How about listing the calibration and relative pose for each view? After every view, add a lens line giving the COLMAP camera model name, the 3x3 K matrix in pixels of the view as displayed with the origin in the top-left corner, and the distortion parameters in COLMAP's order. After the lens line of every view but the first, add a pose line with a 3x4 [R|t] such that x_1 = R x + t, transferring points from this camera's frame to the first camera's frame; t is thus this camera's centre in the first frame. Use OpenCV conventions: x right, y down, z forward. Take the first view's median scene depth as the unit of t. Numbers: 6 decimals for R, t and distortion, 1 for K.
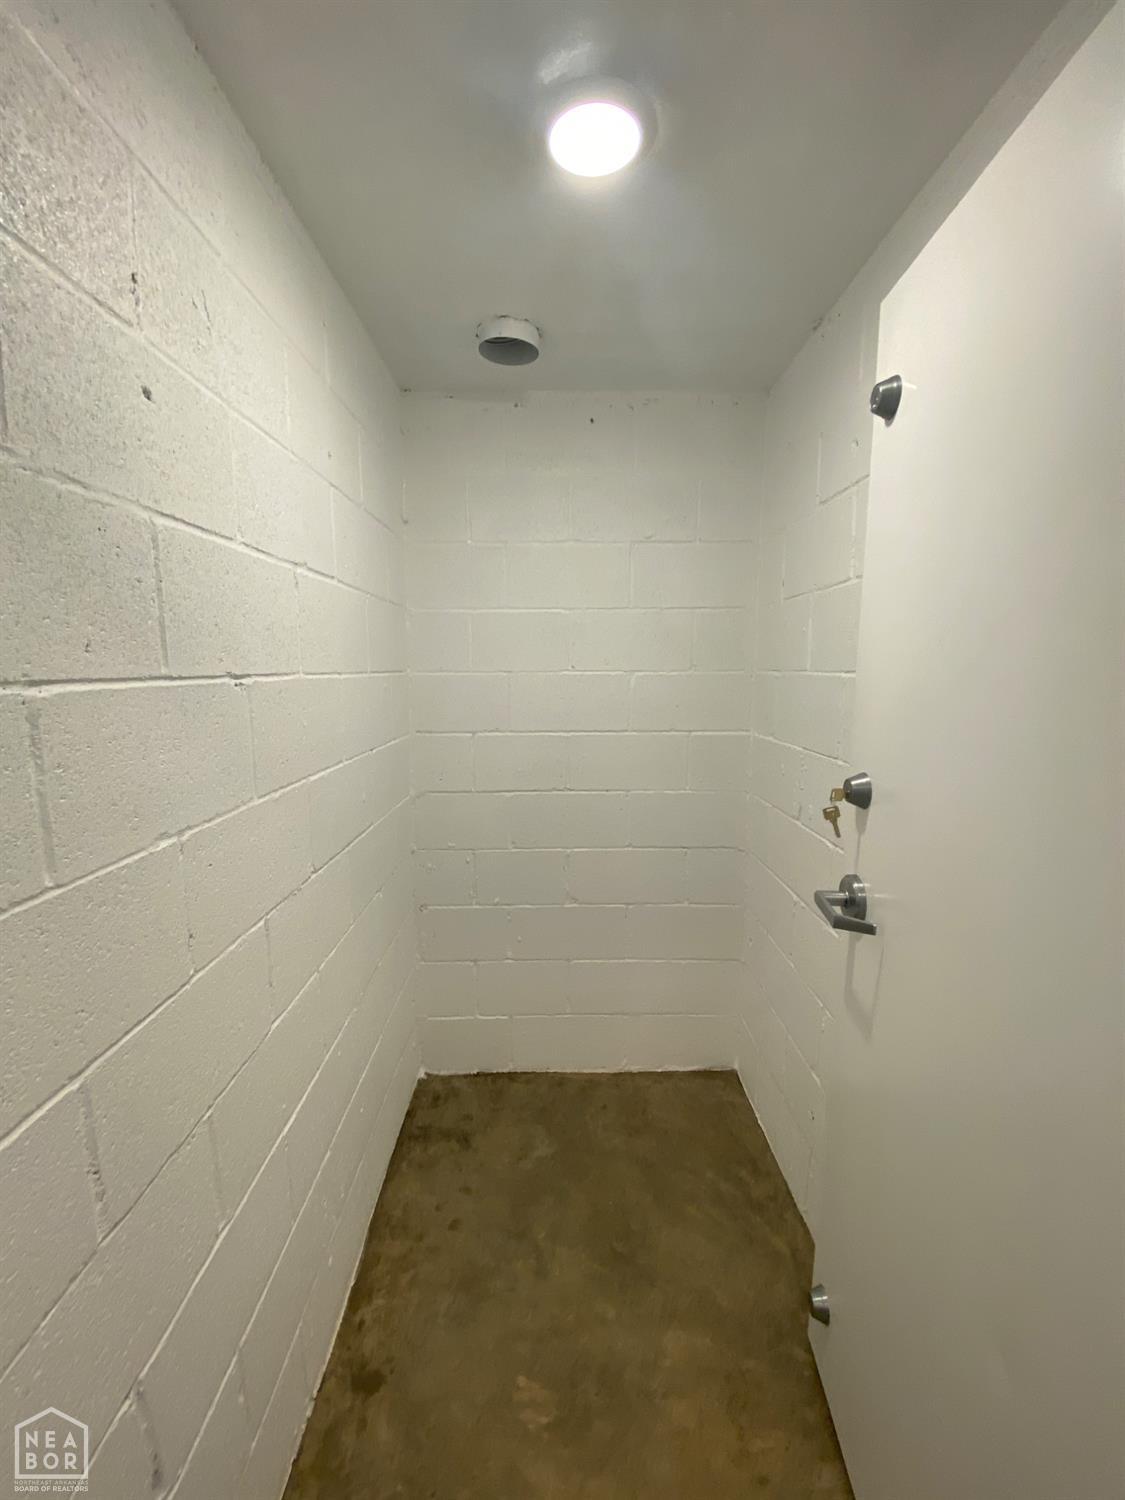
lens RADIAL K [[607.2, 0, 561.7], [0, 607.2, 754.4], [0, 0, 1]] dist [-0.013840, -0.003331]
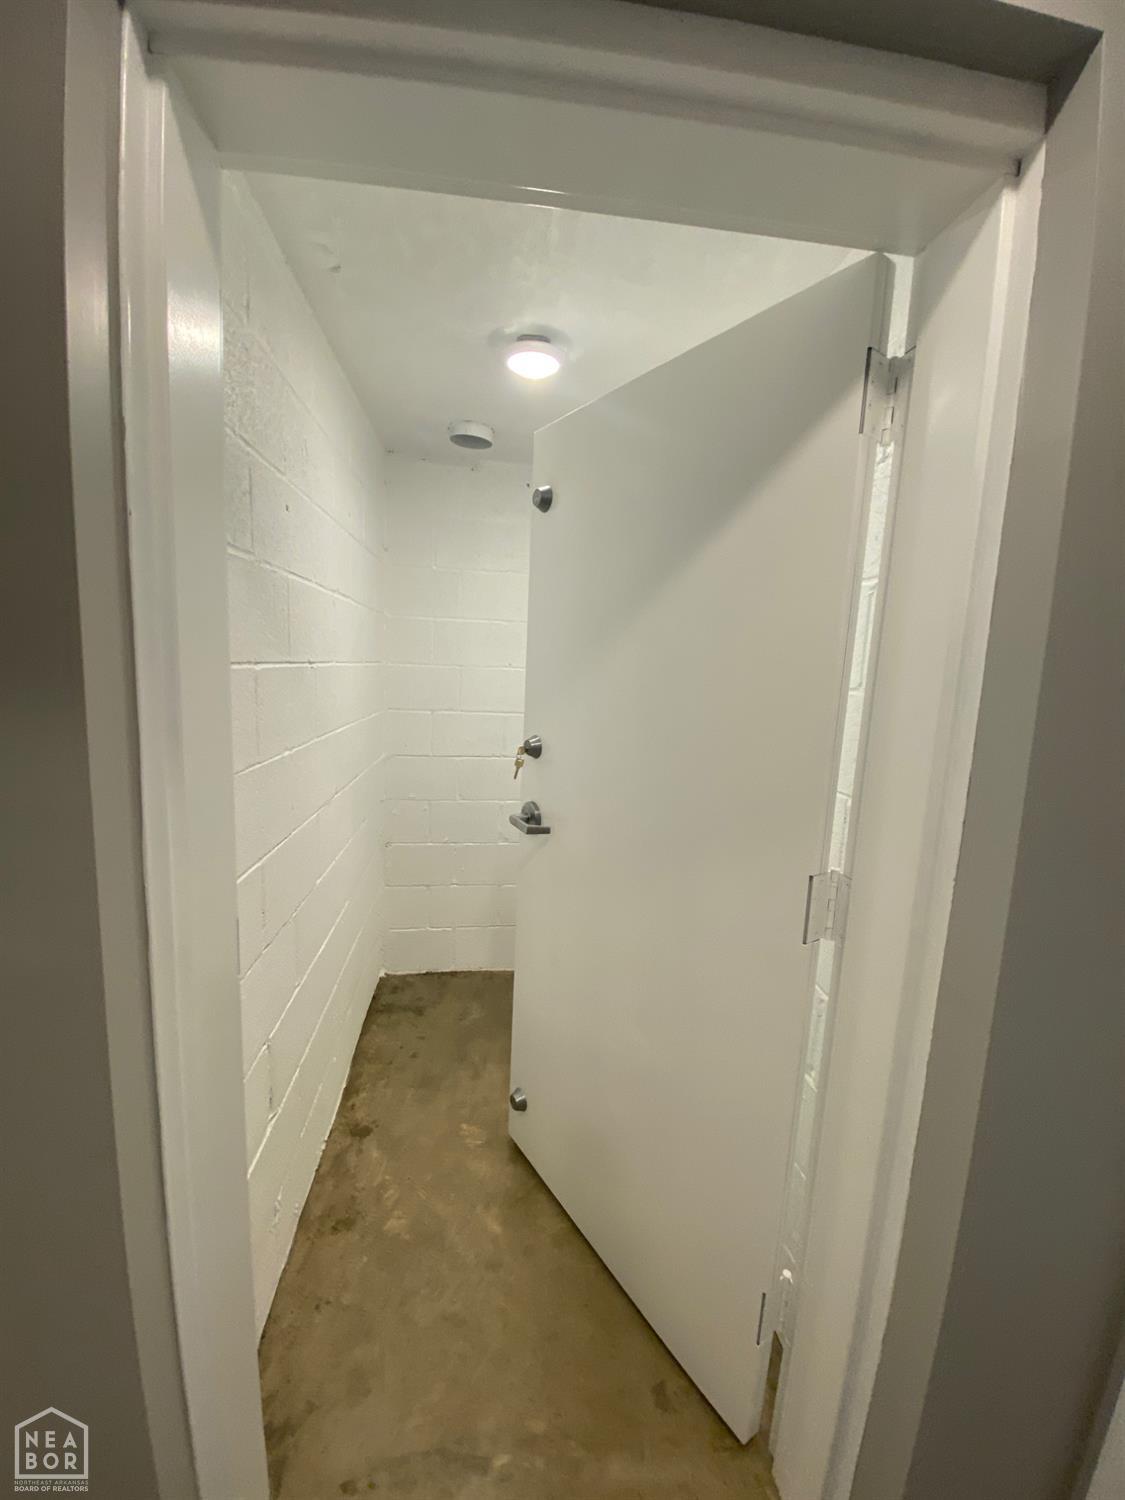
lens RADIAL K [[607.2, 0, 564.4], [0, 607.2, 752.4], [0, 0, 1]] dist [-0.013840, -0.003331]
pose [[0.992187, 0.030533, 0.120967, -0.022975], [-0.030662, 0.999529, -0.000796, 0.062003], [-0.120934, -0.002919, 0.992656, -0.469303]]
